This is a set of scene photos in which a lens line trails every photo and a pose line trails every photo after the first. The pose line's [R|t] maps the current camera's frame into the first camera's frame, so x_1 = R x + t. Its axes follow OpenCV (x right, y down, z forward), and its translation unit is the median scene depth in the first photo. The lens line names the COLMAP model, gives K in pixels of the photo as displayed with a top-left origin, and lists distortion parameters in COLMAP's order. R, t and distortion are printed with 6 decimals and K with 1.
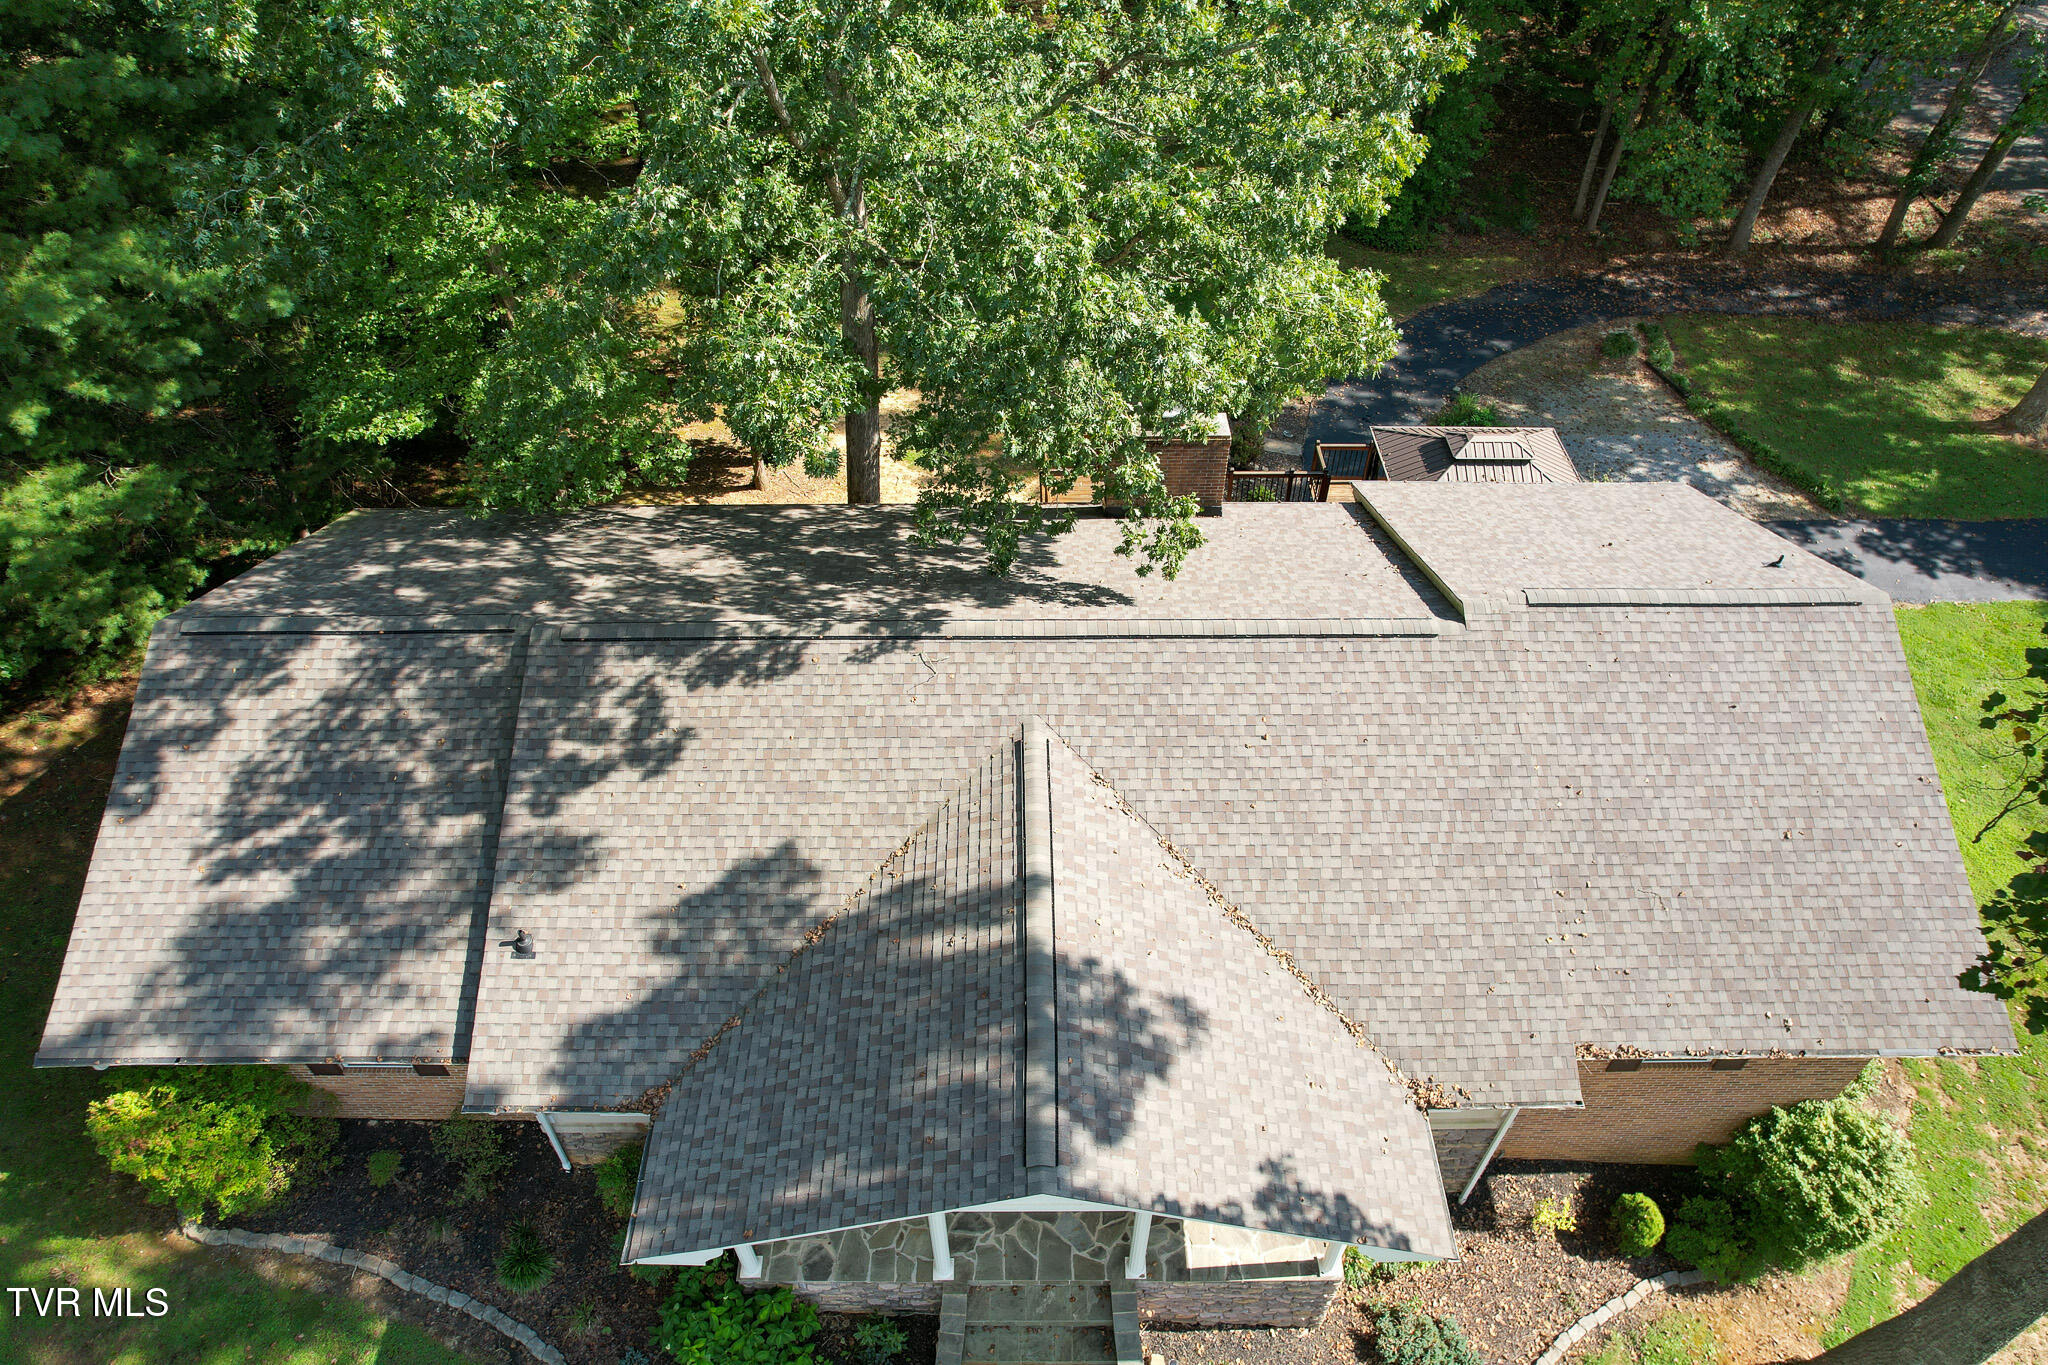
lens RADIAL K [[1317.3, 0, 1024.0], [0, 1317.3, 682.5], [0, 0, 1]] dist [-0.078344, 0.075504]
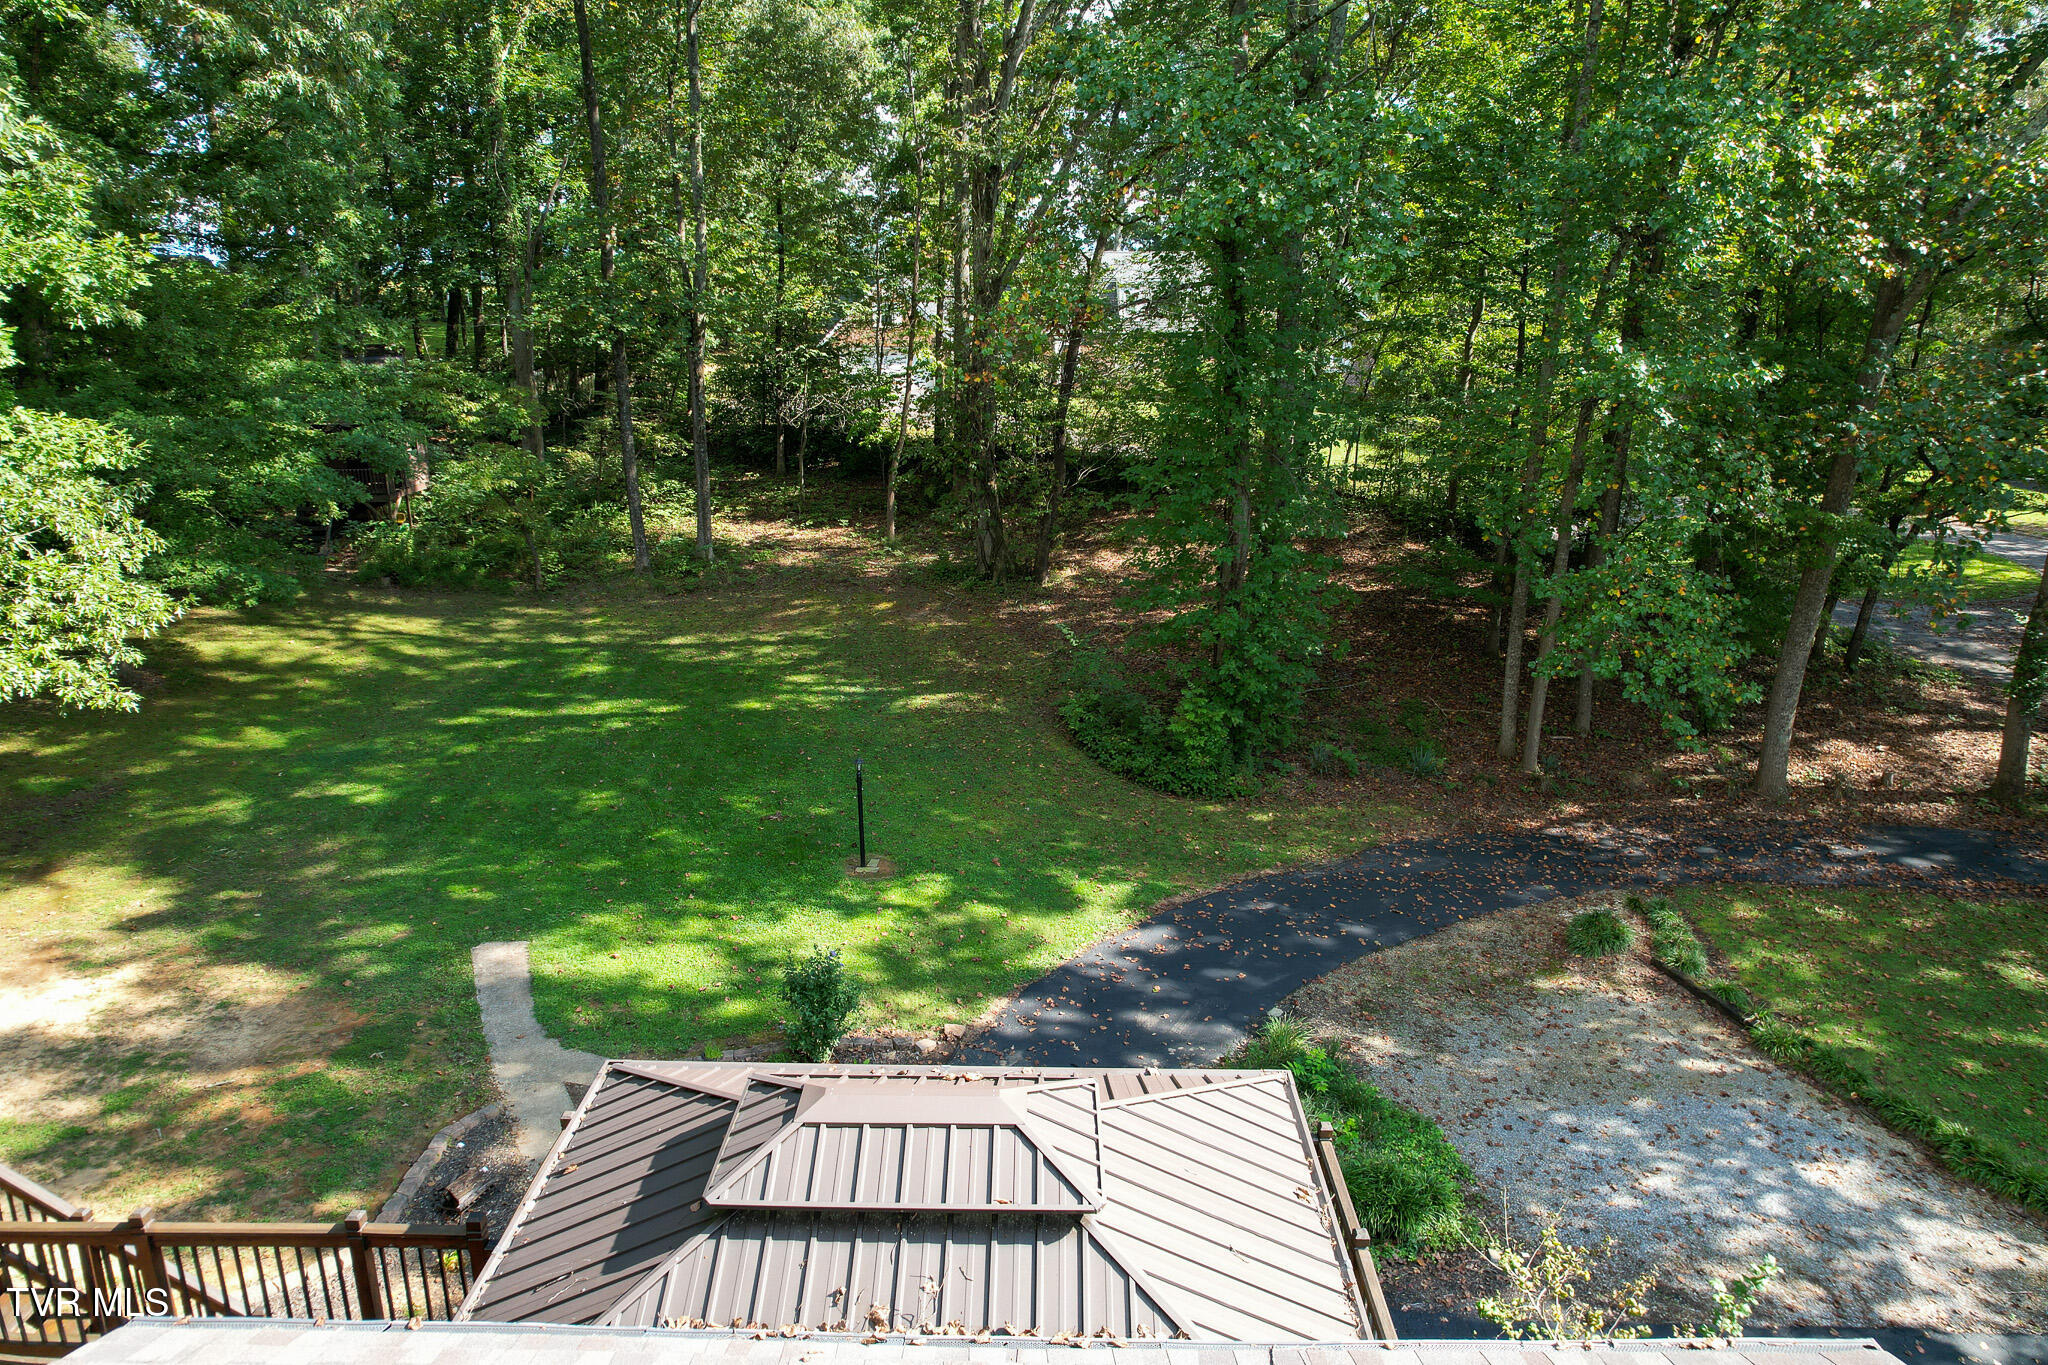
lens RADIAL K [[1351.7, 0, 1023.2], [0, 1351.7, 713.3], [0, 0, 1]] dist [-0.083503, 0.001062]
pose [[0.999860, 0.009052, -0.014062, 0.255626], [-0.014465, 0.890080, -0.455574, -0.096929], [0.008393, 0.455714, 0.890087, 0.519243]]
